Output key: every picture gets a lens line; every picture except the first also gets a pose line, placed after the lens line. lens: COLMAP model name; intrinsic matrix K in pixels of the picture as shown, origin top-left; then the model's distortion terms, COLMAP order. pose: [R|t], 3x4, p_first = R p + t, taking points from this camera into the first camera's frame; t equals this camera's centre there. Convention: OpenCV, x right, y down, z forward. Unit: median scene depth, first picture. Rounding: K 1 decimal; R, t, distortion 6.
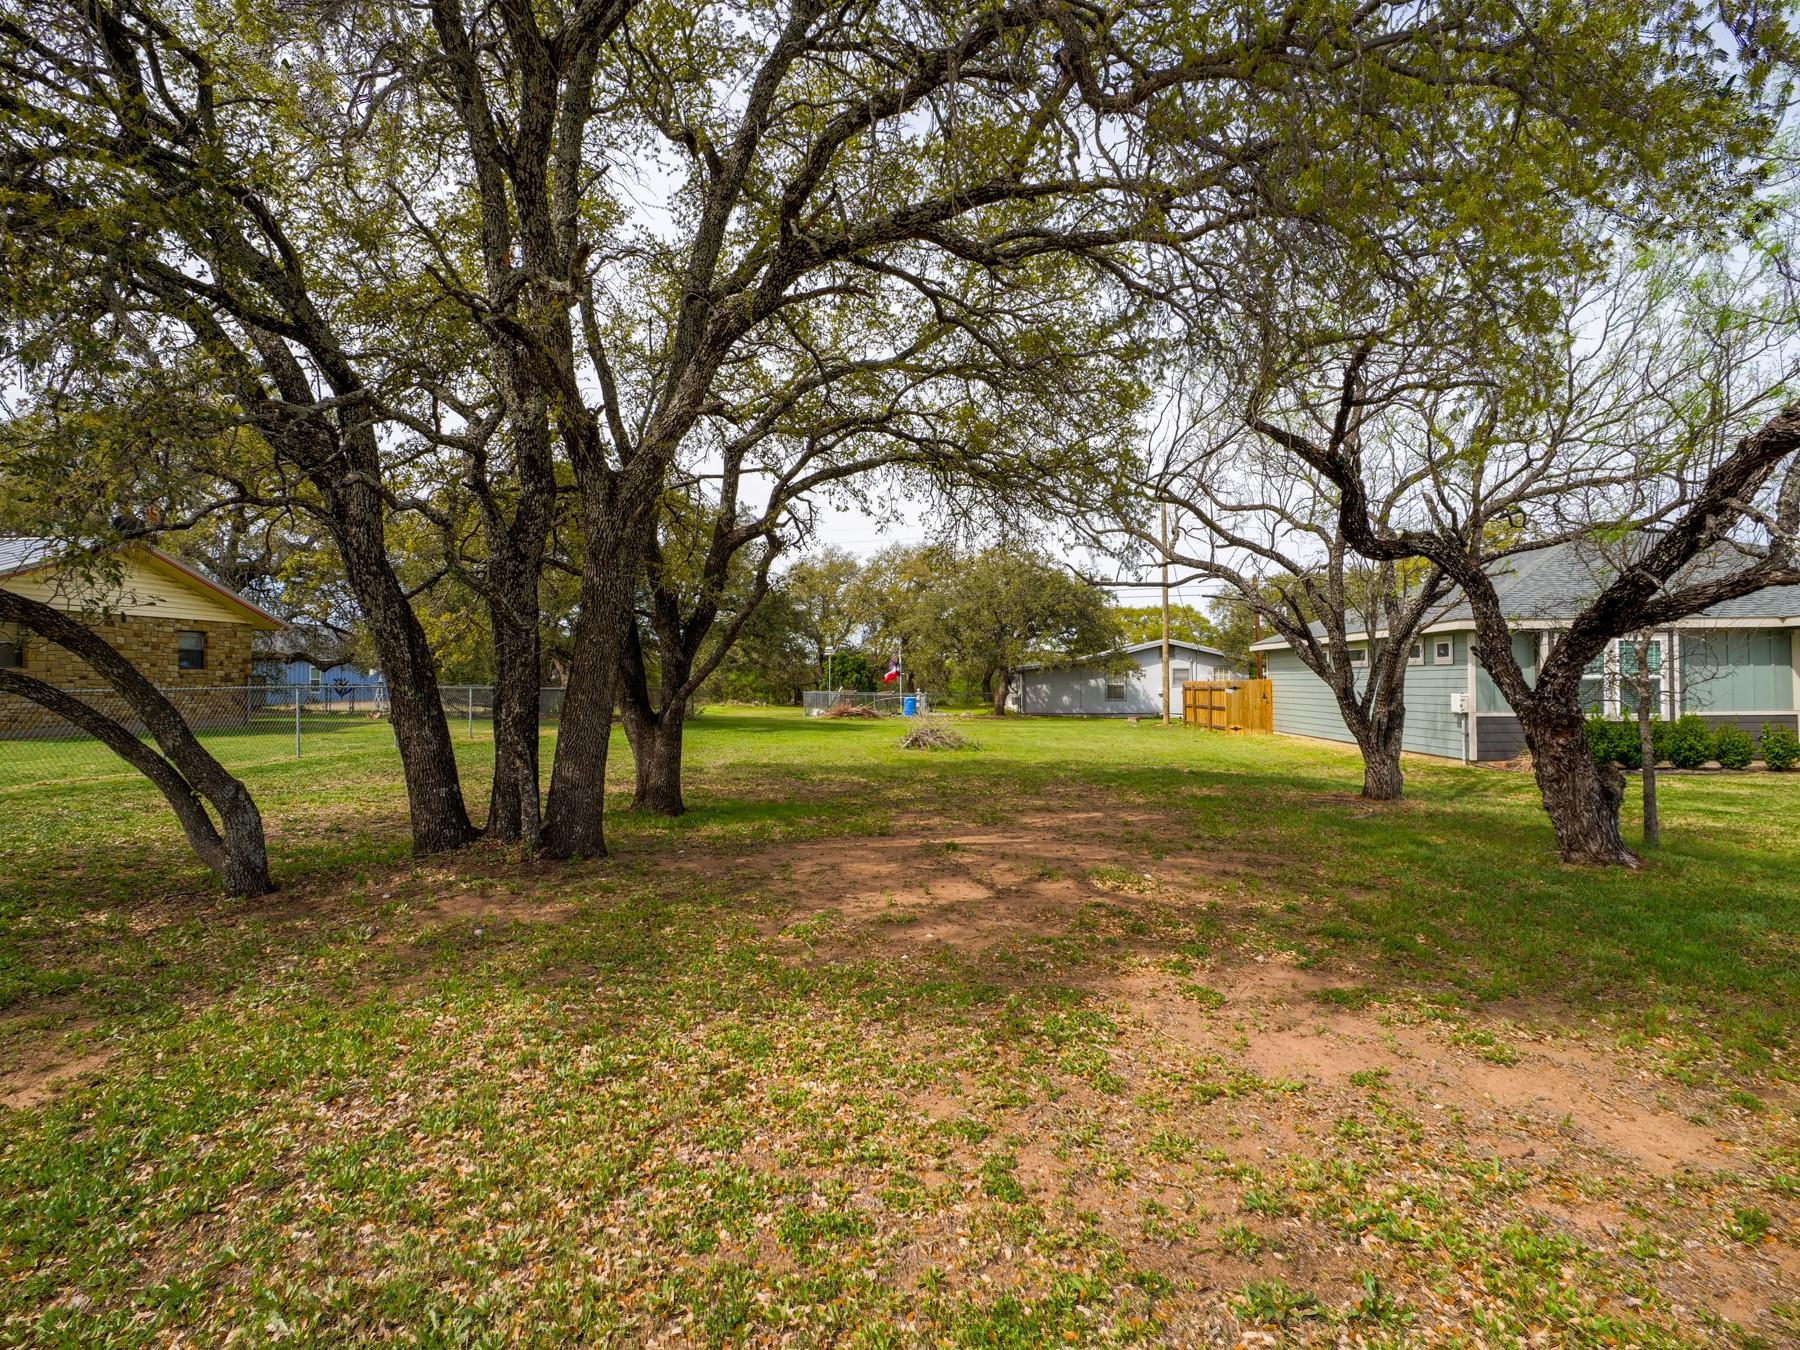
lens RADIAL K [[984.8, 0, 901.3], [0, 984.8, 671.5], [0, 0, 1]] dist [-0.014100, 0.002005]
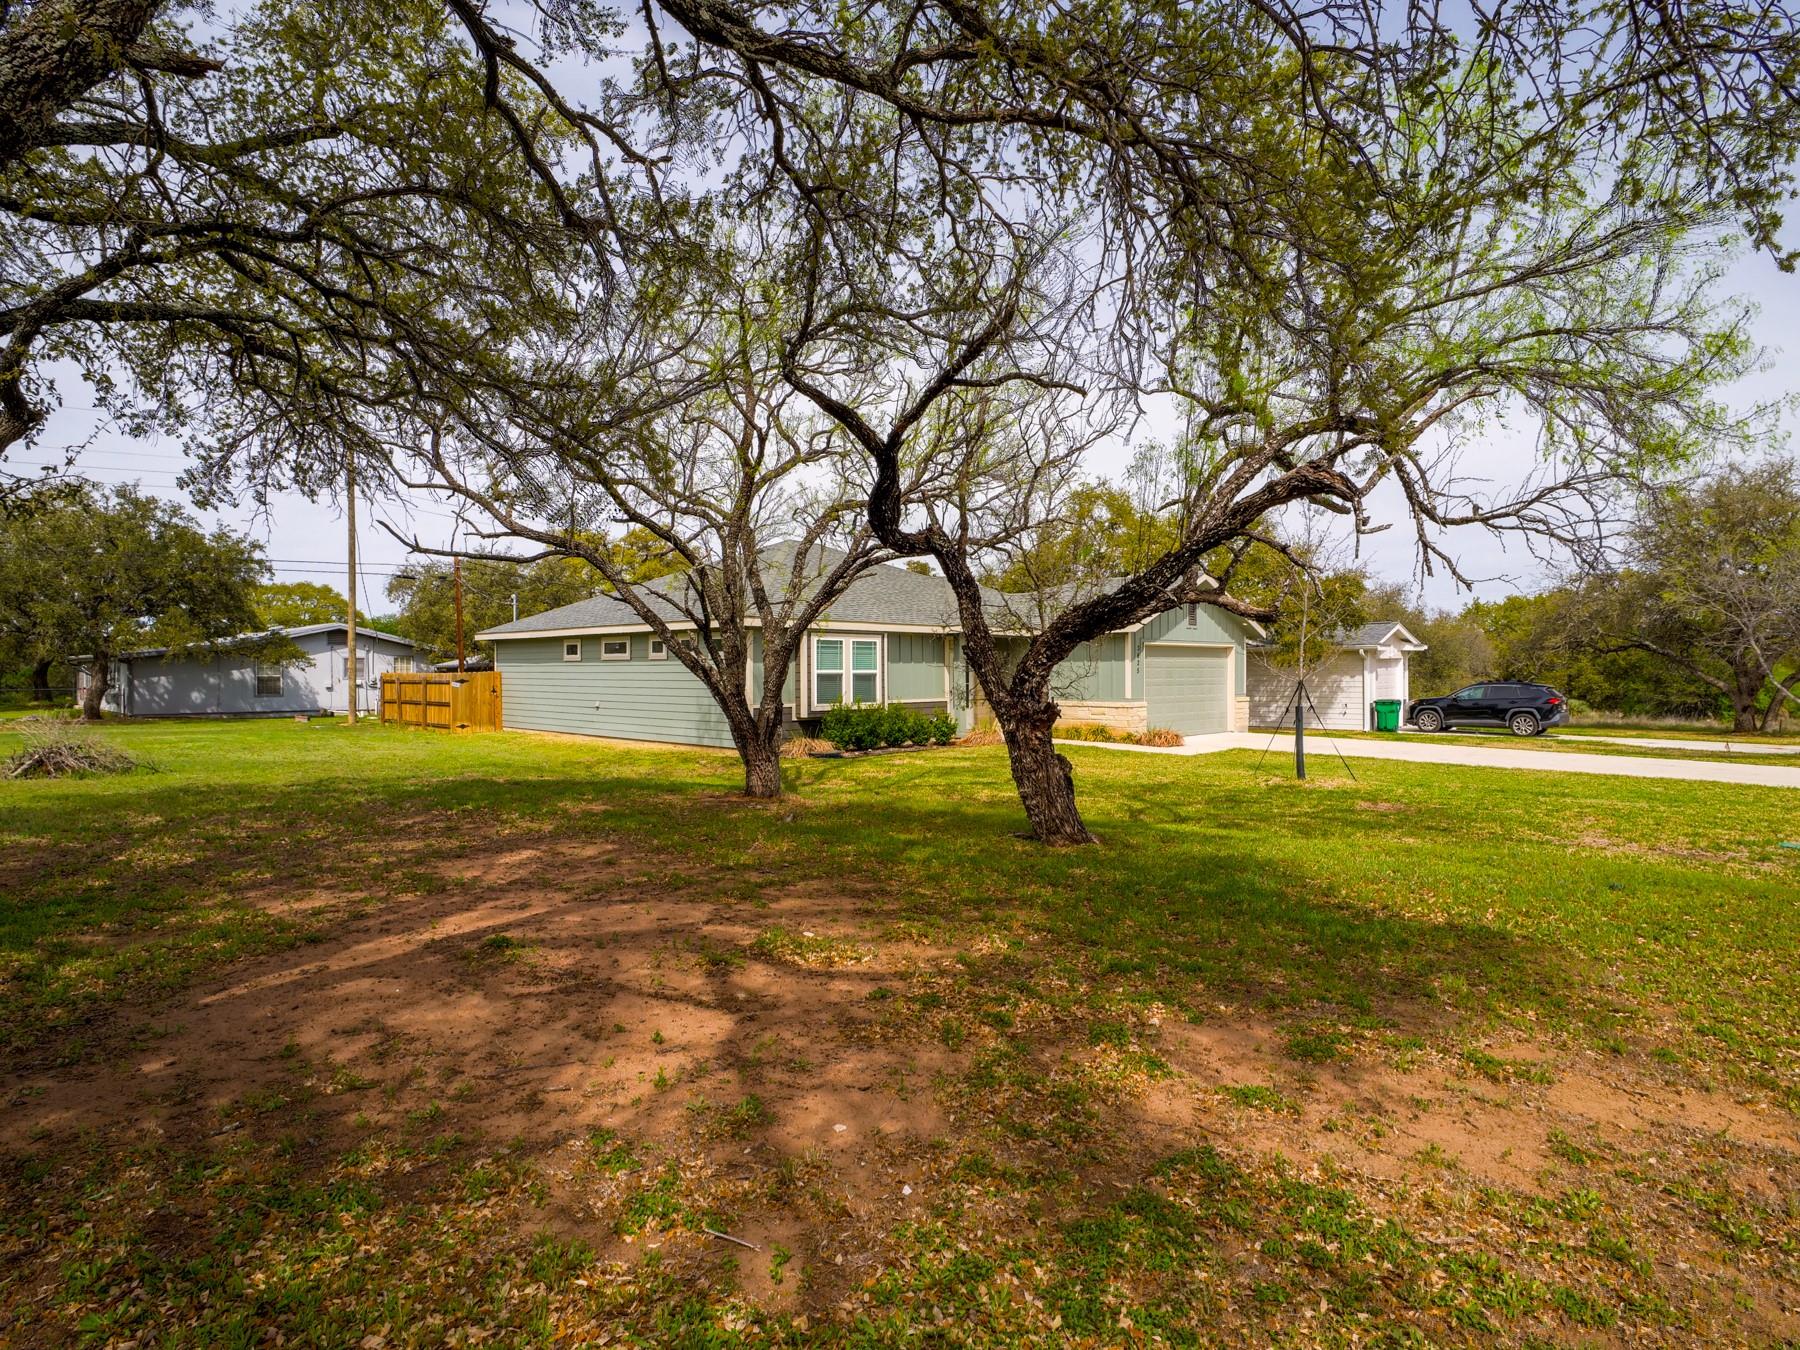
lens RADIAL K [[984.8, 0, 899.5], [0, 984.8, 681.9], [0, 0, 1]] dist [-0.014100, 0.002005]
pose [[0.663700, -0.005003, 0.747982, -0.113589], [-0.010342, 0.999821, 0.015864, -0.001871], [-0.747927, -0.018264, 0.663529, 0.175862]]
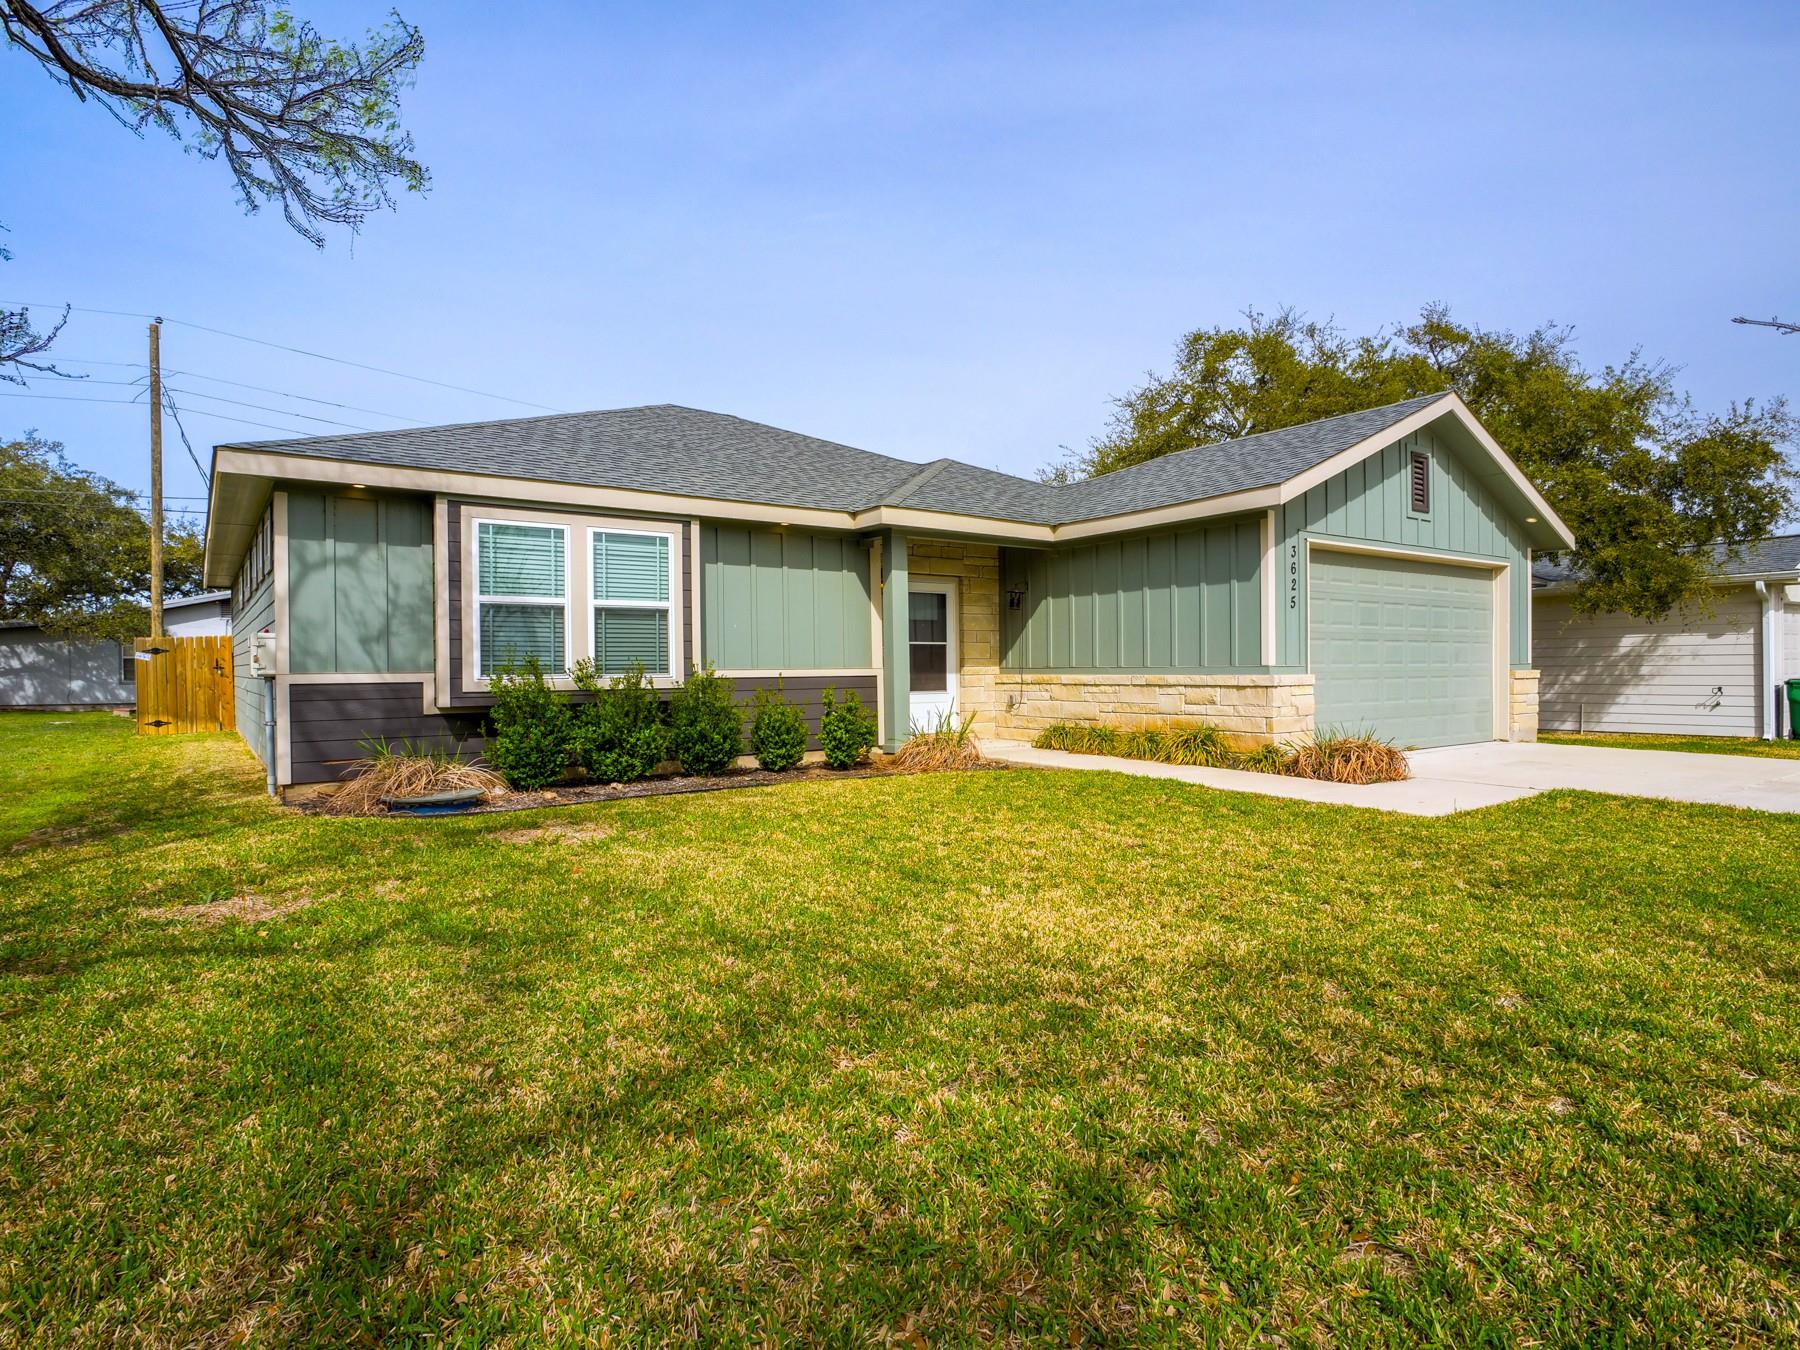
lens RADIAL K [[984.8, 0, 900.4], [0, 984.8, 675.1], [0, 0, 1]] dist [-0.014100, 0.002005]
pose [[0.780676, -0.004771, 0.624917, 0.548496], [-0.004217, 0.999908, 0.012902, 0.036986], [-0.624921, -0.012708, 0.780584, 0.507656]]
